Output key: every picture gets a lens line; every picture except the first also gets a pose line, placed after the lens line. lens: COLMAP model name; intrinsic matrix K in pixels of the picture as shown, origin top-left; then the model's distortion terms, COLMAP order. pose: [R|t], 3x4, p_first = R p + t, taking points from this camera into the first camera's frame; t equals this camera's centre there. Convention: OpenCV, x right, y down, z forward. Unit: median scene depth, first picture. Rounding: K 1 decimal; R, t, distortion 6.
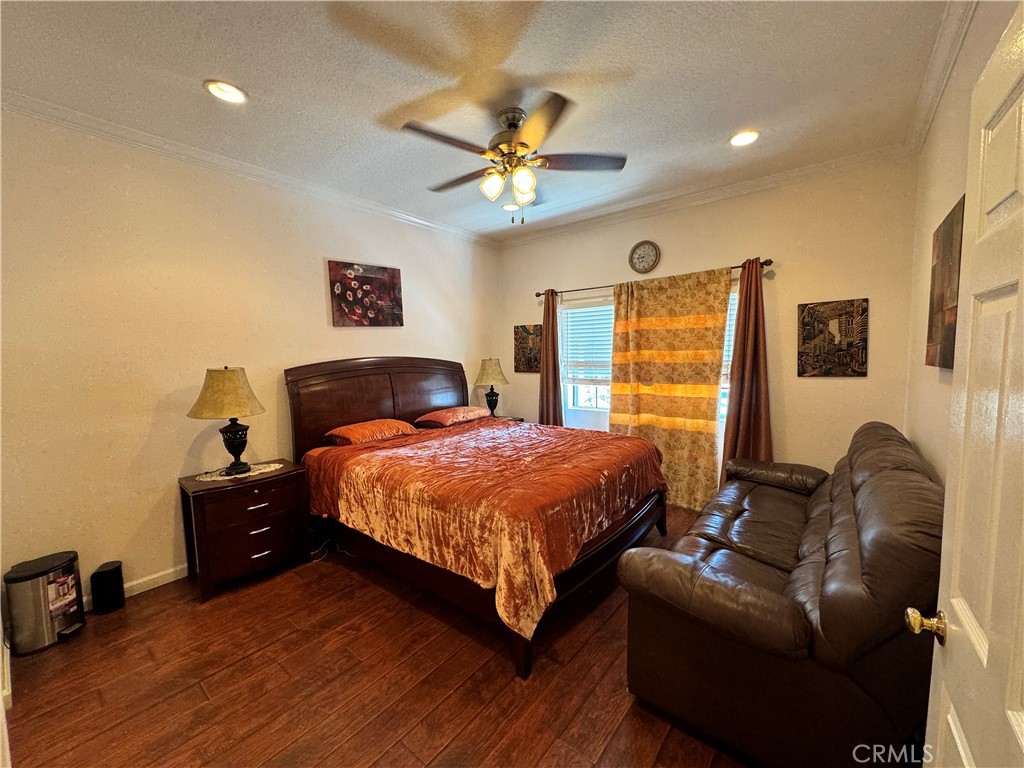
lens RADIAL K [[407.5, 0, 512.9], [0, 407.5, 383.1], [0, 0, 1]] dist [-0.002355, 0.000208]
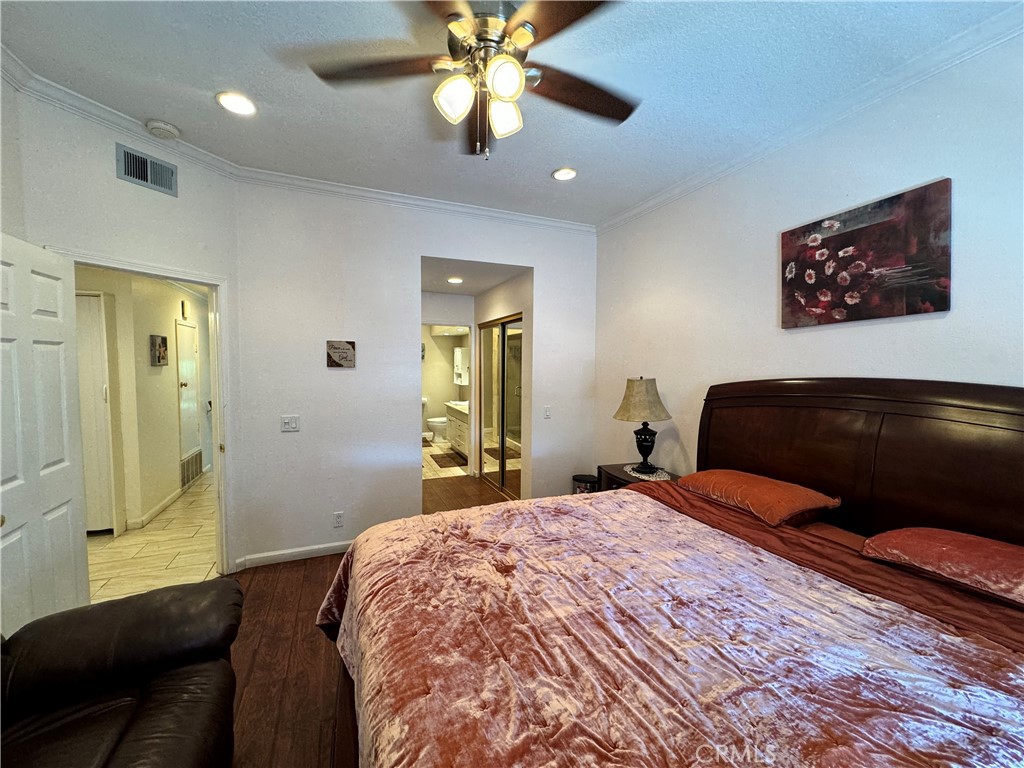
lens RADIAL K [[407.5, 0, 512.9], [0, 407.5, 383.1], [0, 0, 1]] dist [-0.002355, 0.000208]
pose [[-0.460057, 0.058687, -0.885948, 0.359646], [-0.067658, 0.992595, 0.100885, -0.084962], [0.885308, 0.106354, -0.452680, 0.889402]]
